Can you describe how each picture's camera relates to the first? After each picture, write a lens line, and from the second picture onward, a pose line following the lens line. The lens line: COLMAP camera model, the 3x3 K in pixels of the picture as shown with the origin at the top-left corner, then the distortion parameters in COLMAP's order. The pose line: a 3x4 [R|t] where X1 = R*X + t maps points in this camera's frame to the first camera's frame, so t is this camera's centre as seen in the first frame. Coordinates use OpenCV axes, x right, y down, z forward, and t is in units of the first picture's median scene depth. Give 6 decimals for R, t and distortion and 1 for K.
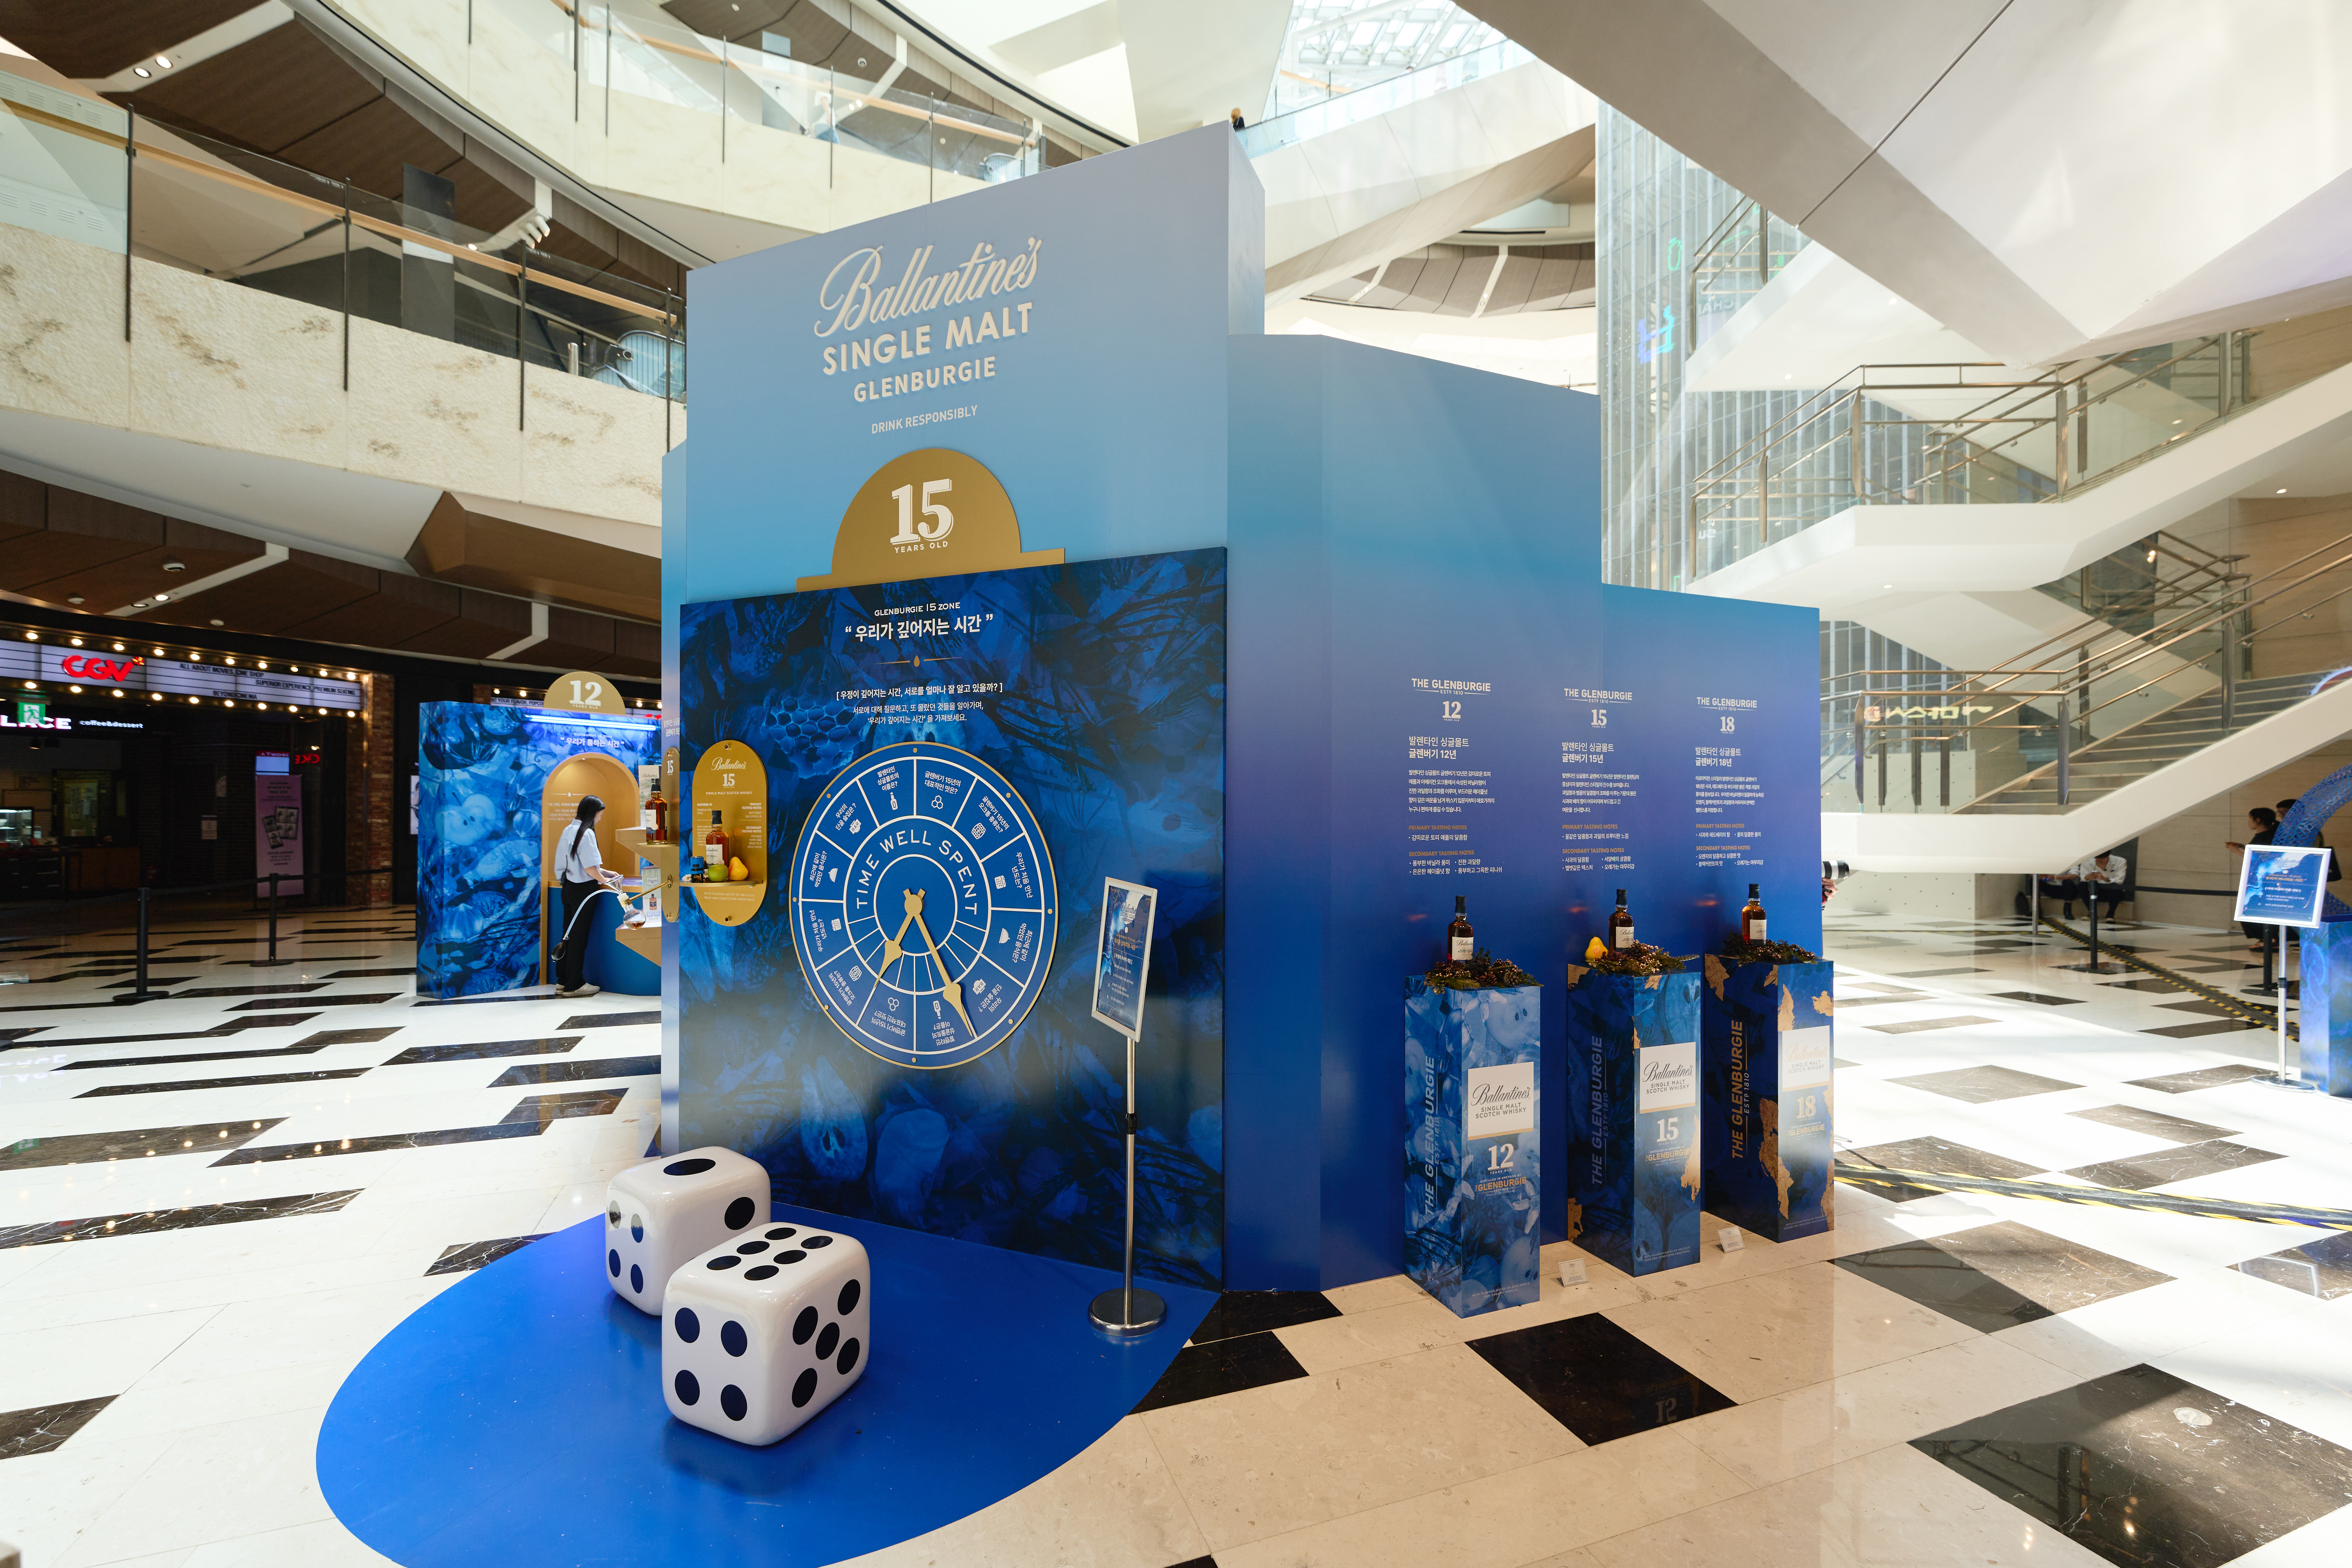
lens RADIAL K [[985.7, 0, 1173.6], [0, 985.7, 793.6], [0, 0, 1]] dist [-0.001017, -0.000155]
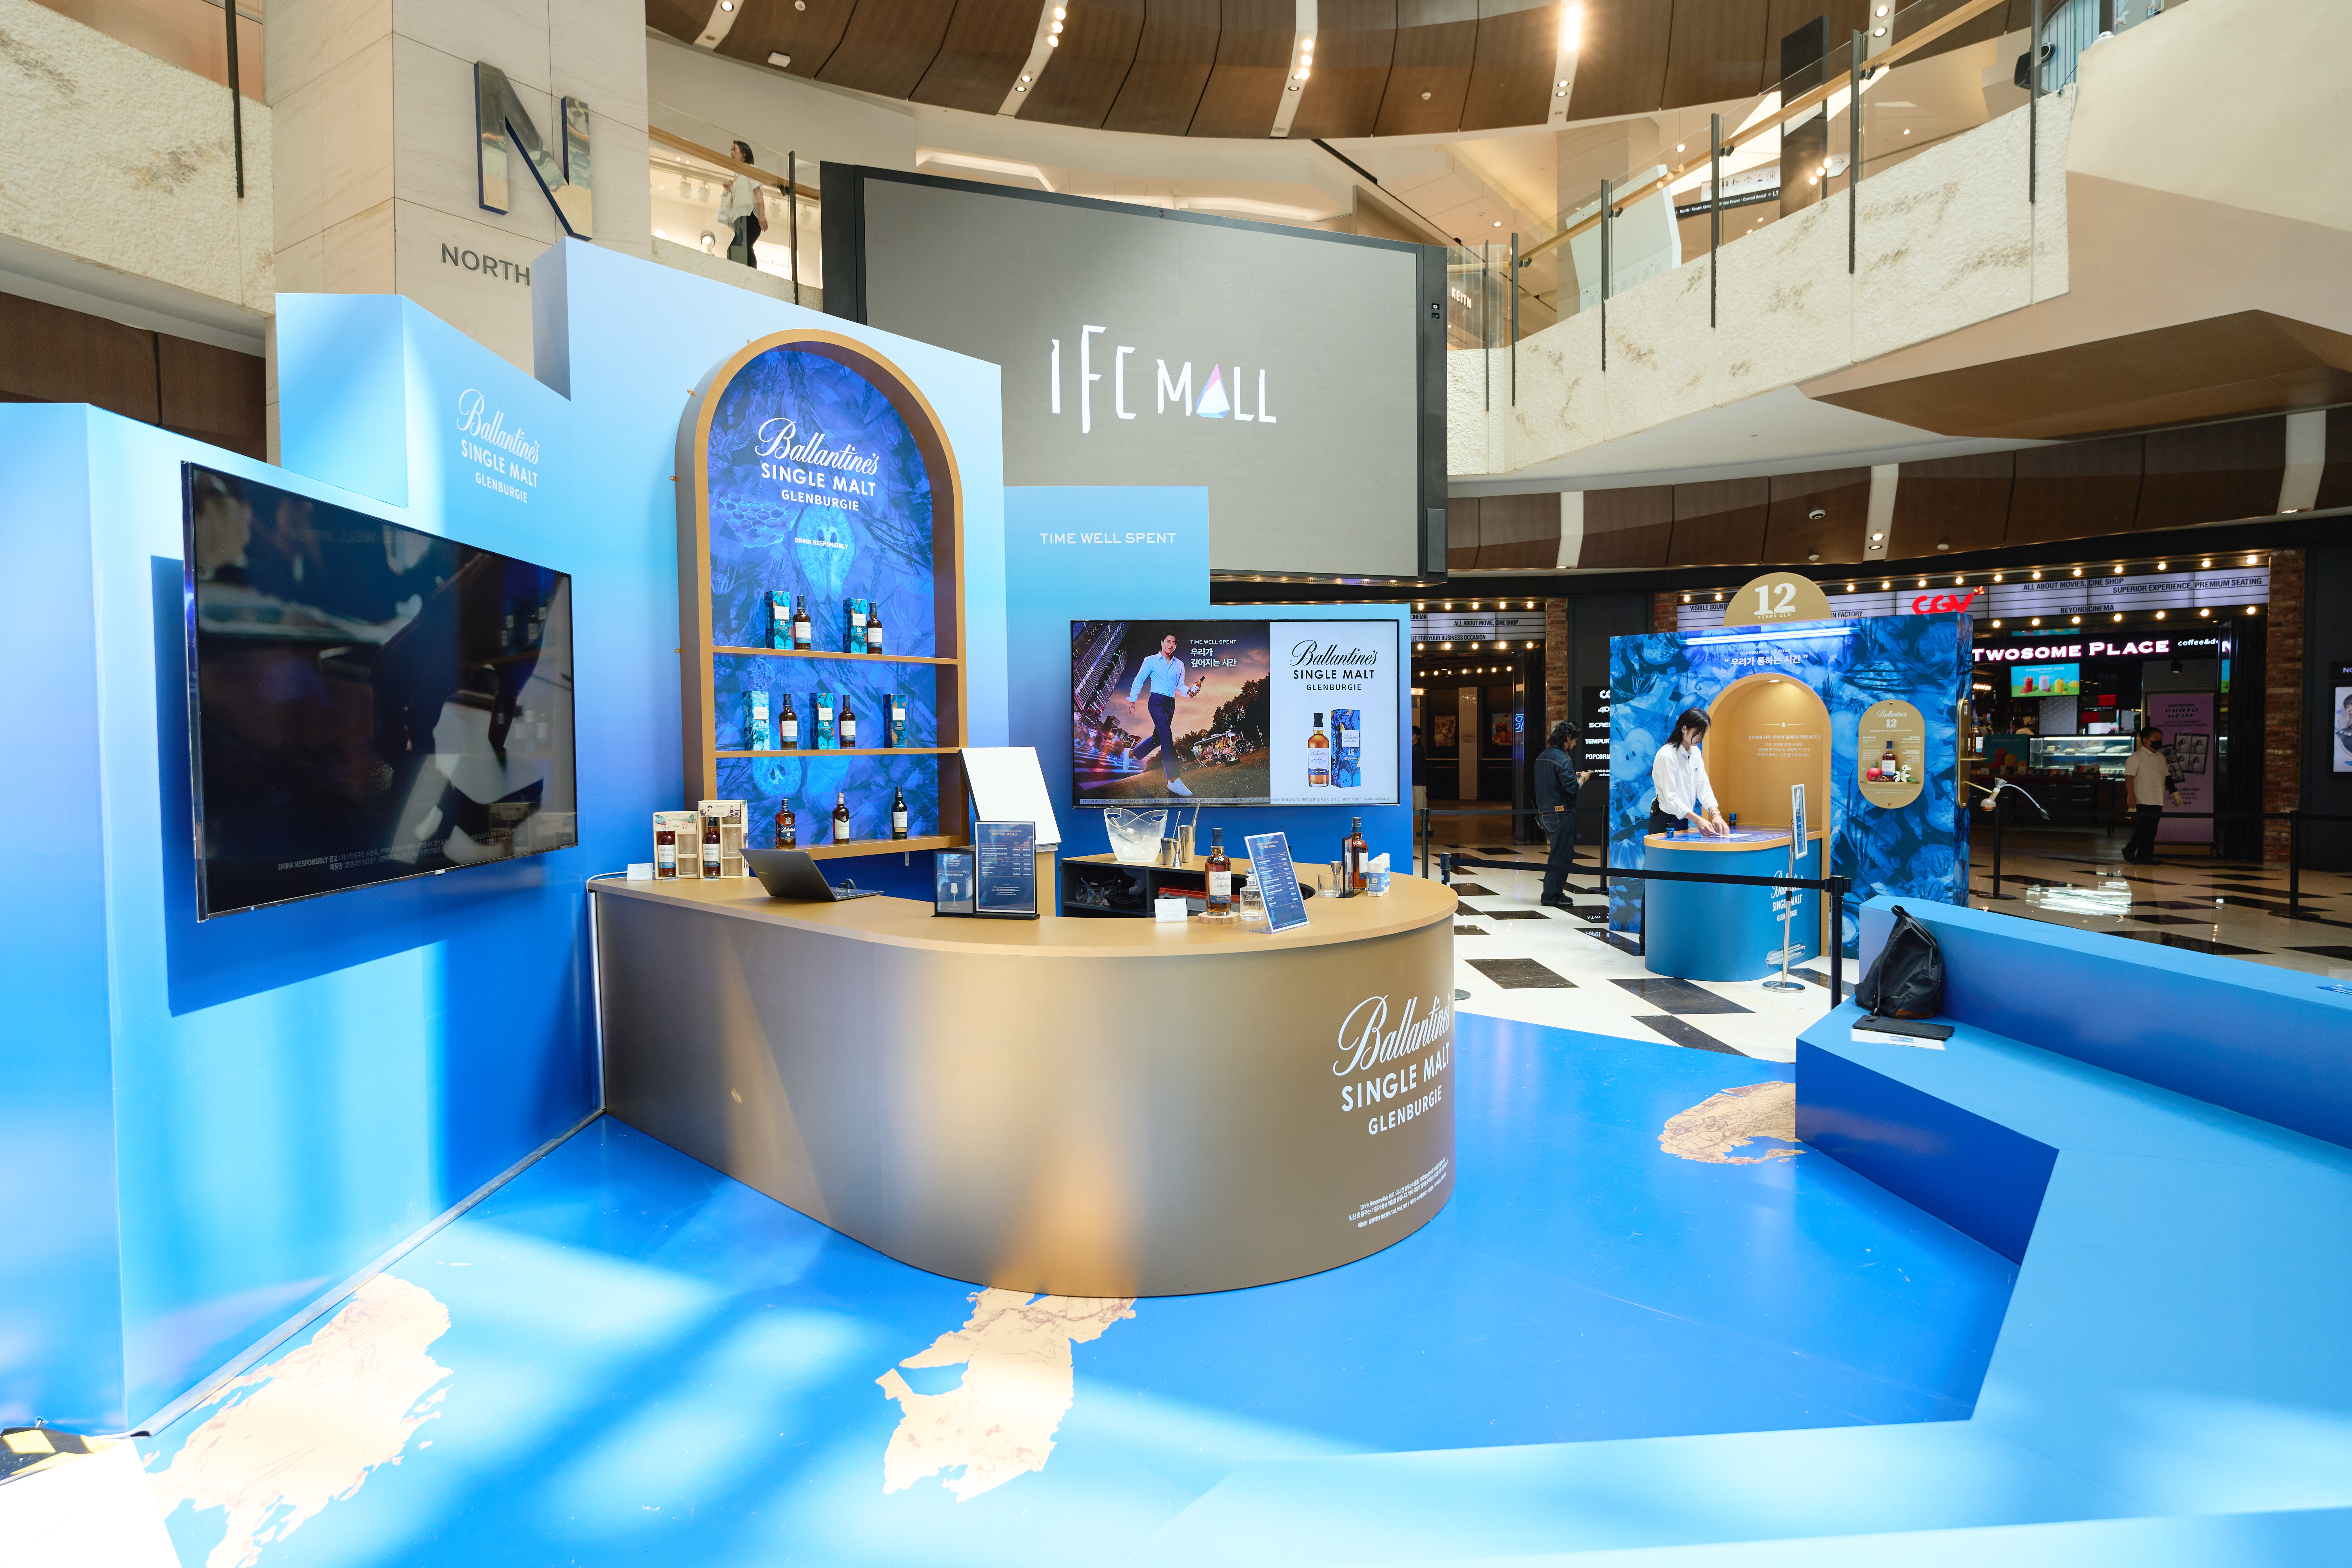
lens RADIAL K [[1166.5, 0, 1176.0], [0, 1166.5, 784.0], [0, 0, 1]] dist [-0.002785, 0.000921]
pose [[-0.330526, 0.035912, -0.943114, 0.495882], [0.025449, 0.999252, 0.029131, 0.009531], [0.943454, -0.014373, -0.331192, 0.891823]]
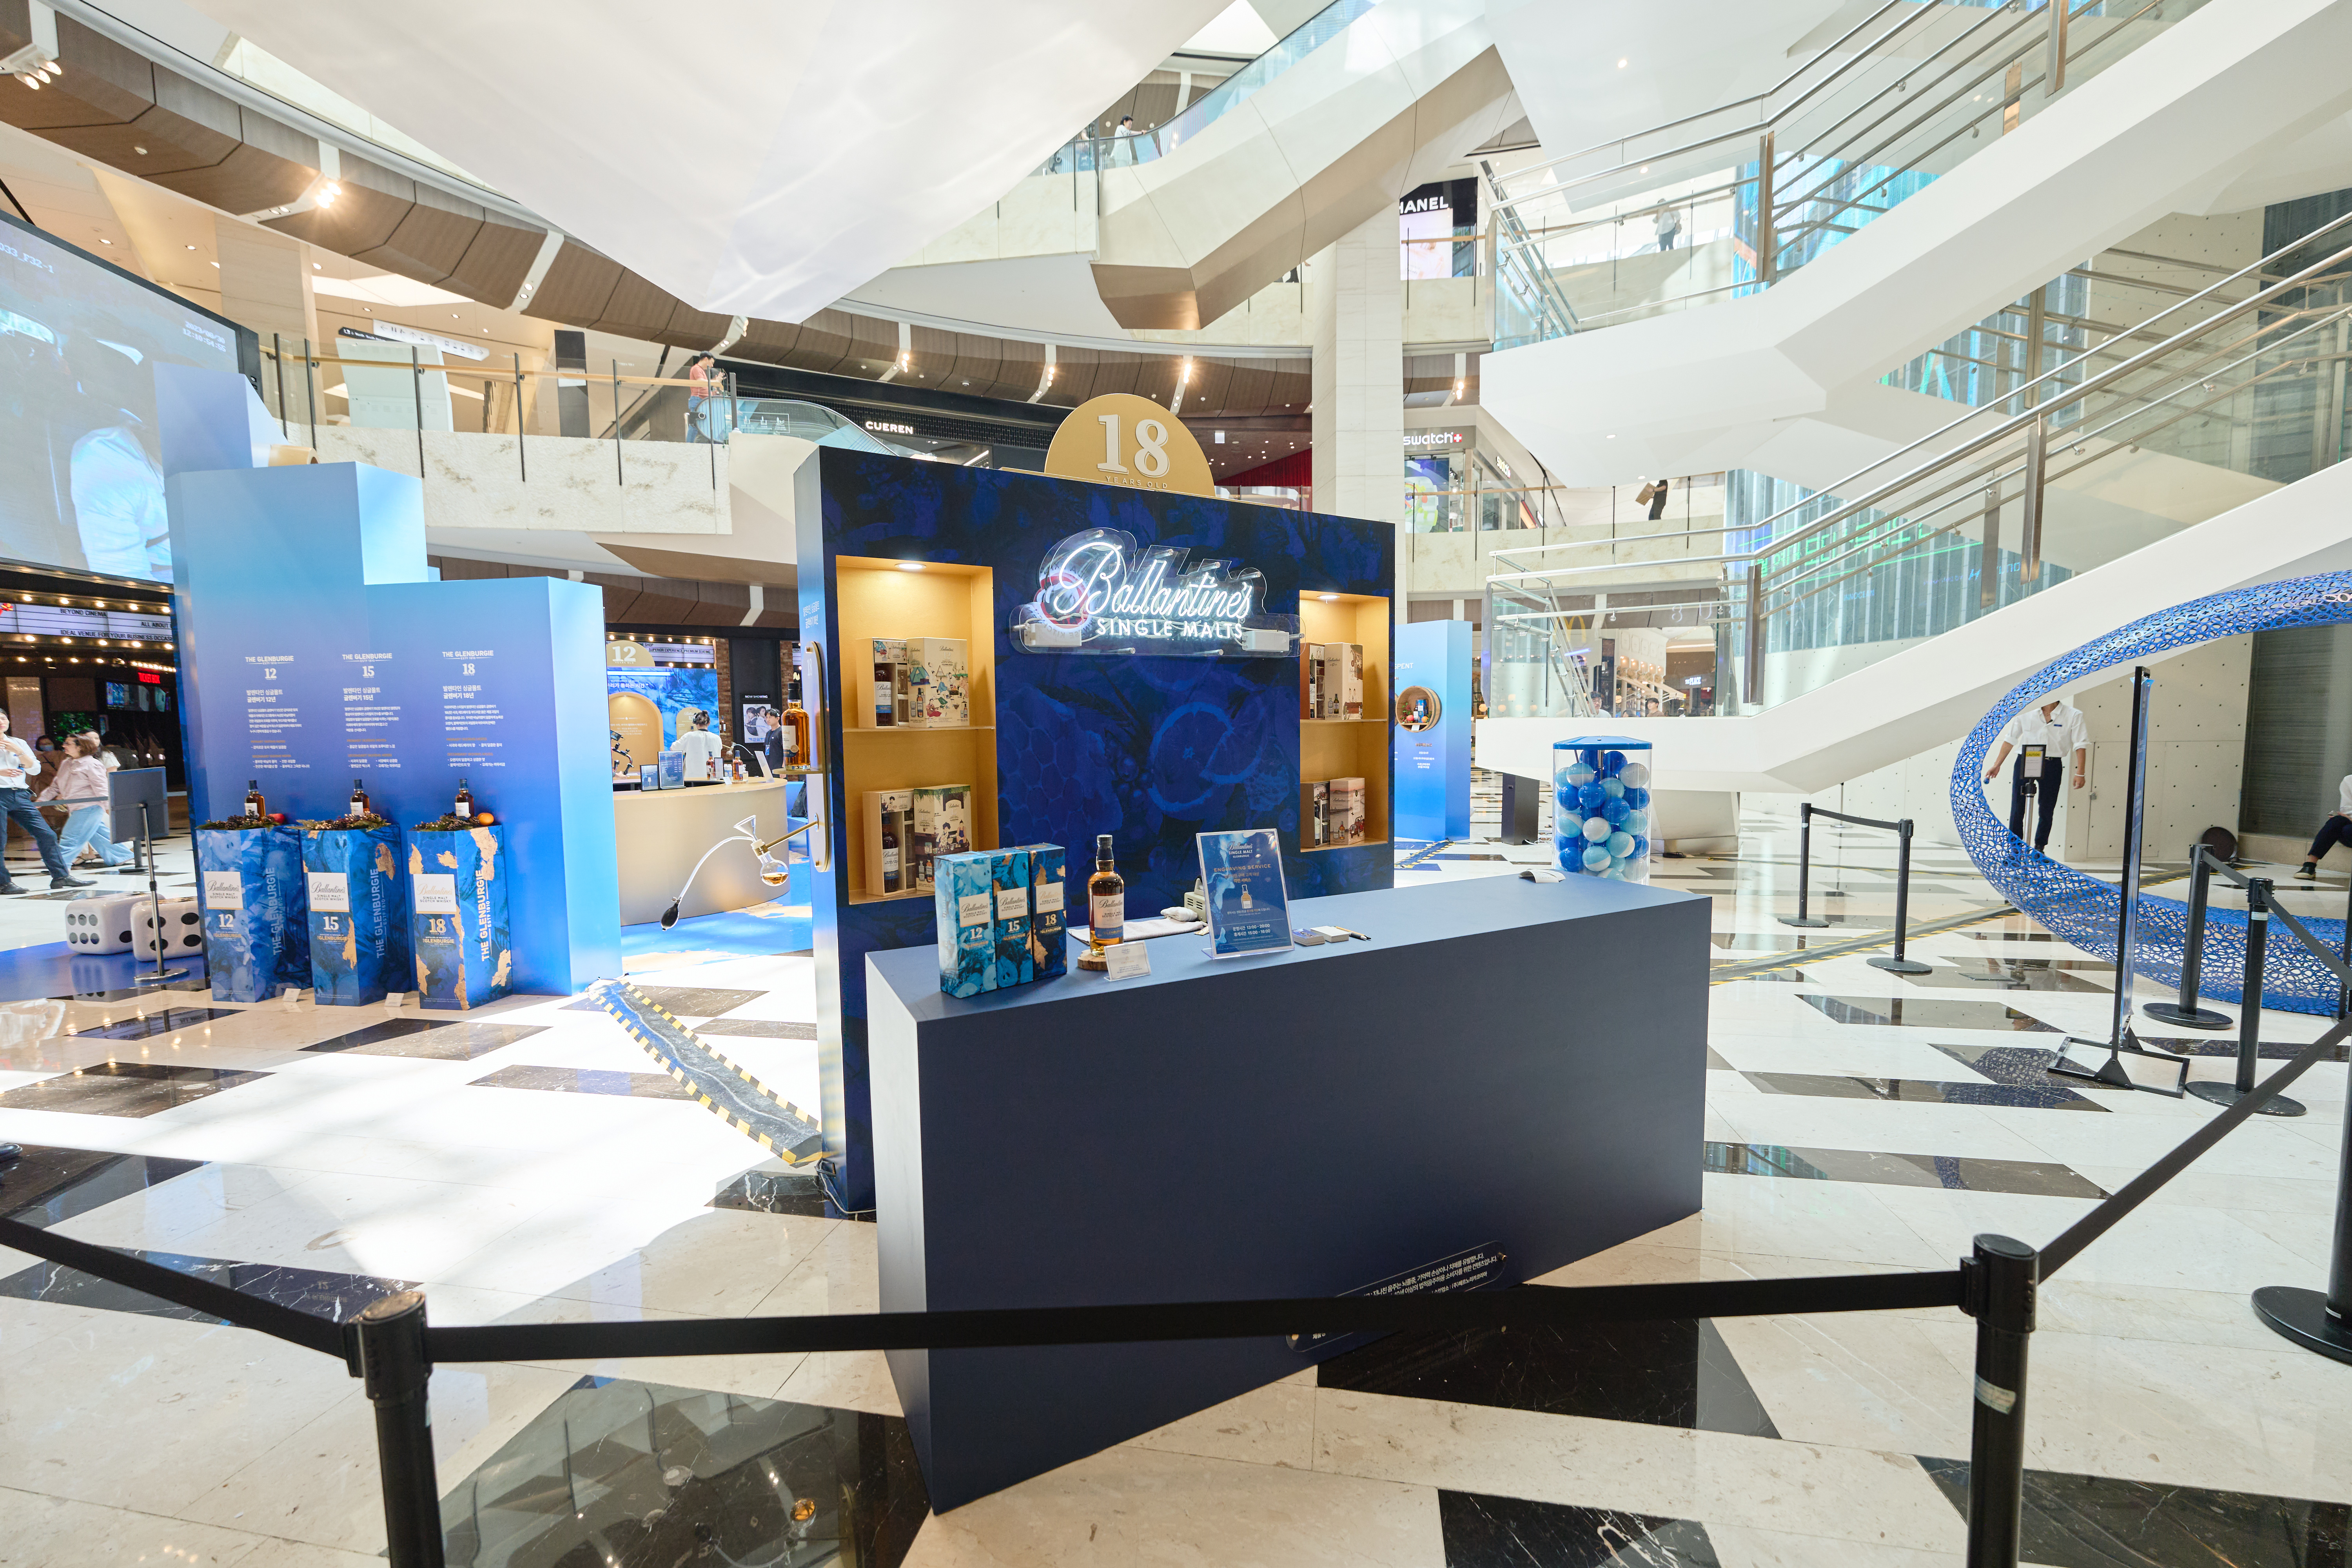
lens RADIAL K [[938.0, 0, 1168.4], [0, 938.0, 785.3], [0, 0, 1]] dist [-0.001014, -0.000087]
pose [[0.857429, 0.022272, -0.514120, 0.975719], [0.023487, 0.996328, 0.082333, 0.004726], [0.514066, -0.082670, 0.853758, 0.153617]]
